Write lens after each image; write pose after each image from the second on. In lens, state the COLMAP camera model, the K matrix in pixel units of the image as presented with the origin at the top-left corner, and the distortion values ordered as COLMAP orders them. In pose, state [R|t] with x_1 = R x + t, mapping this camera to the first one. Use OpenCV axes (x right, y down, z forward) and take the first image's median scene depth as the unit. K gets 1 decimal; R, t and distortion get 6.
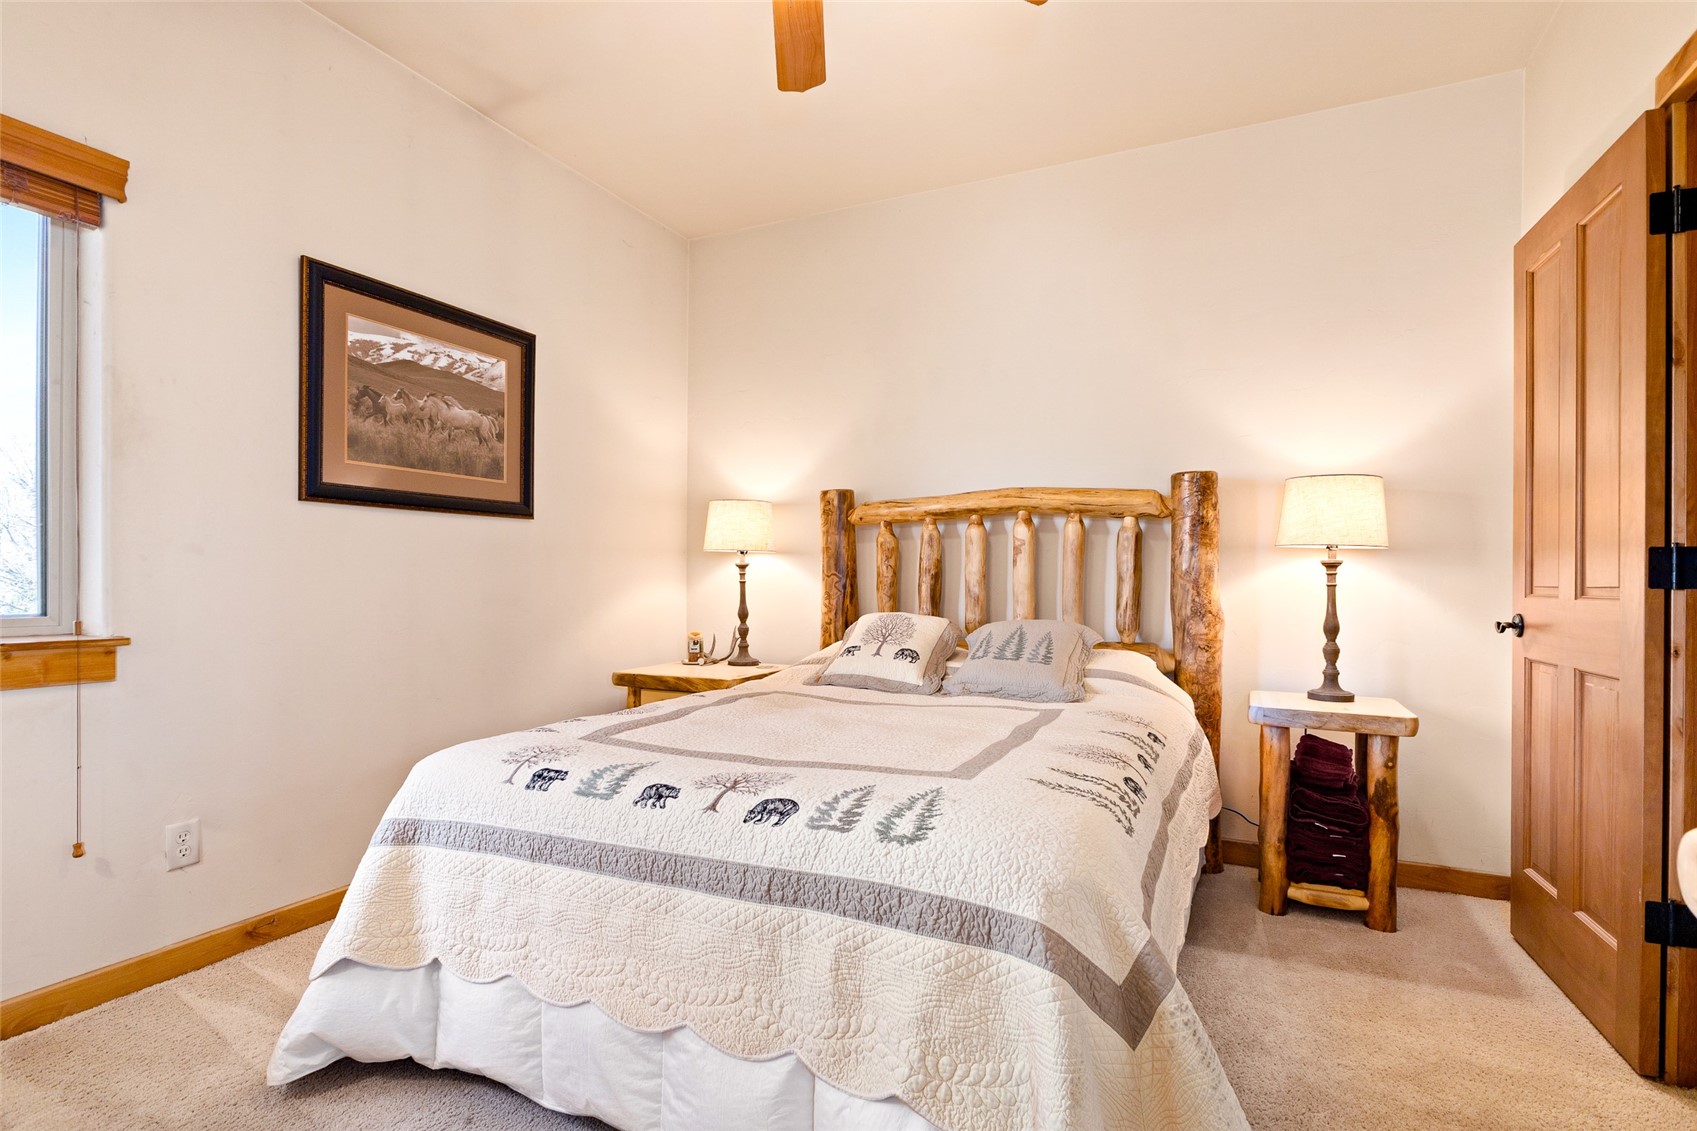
lens RADIAL K [[832.2, 0, 849.4], [0, 832.2, 579.3], [0, 0, 1]] dist [-0.001444, -0.000600]
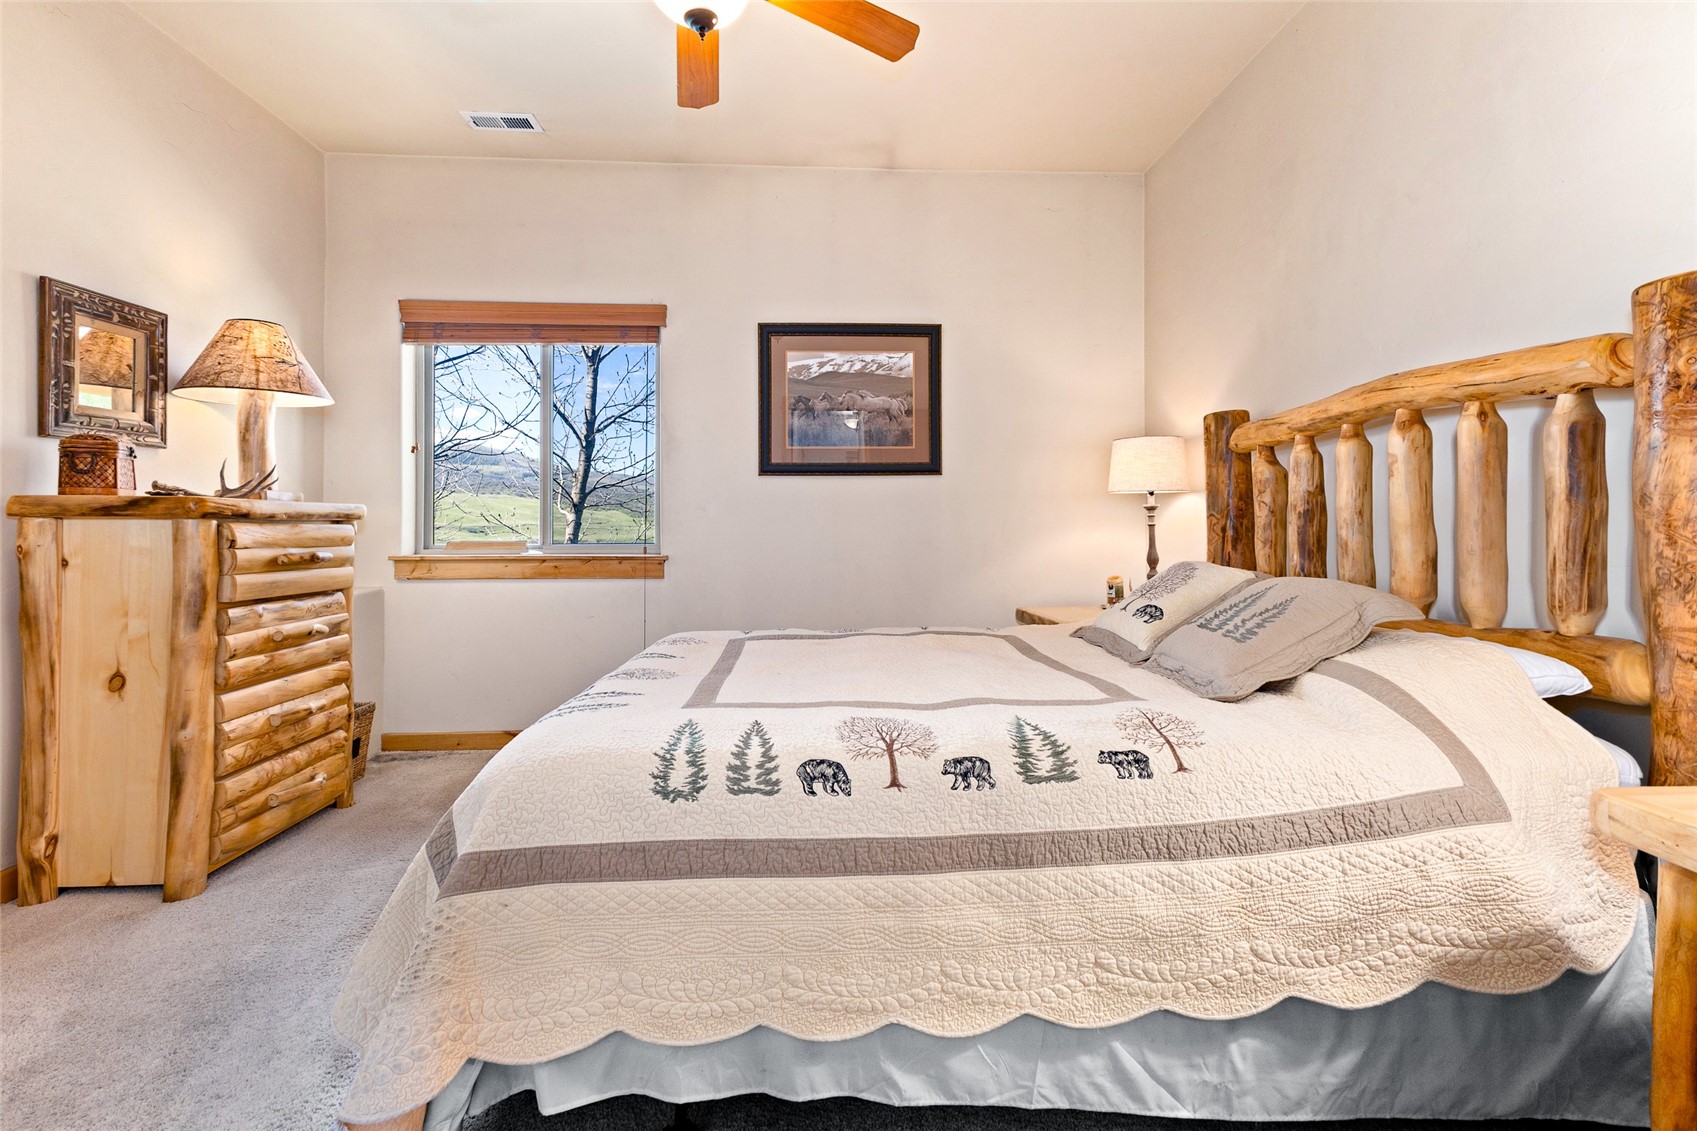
lens RADIAL K [[757.8, 0, 868.2], [0, 757.8, 518.1], [0, 0, 1]] dist [0.006851, -0.003462]
pose [[0.470362, -0.016789, -0.882314, 0.587925], [0.004662, 0.999852, -0.016541, 0.009655], [0.882461, 0.003667, 0.470371, 0.405822]]
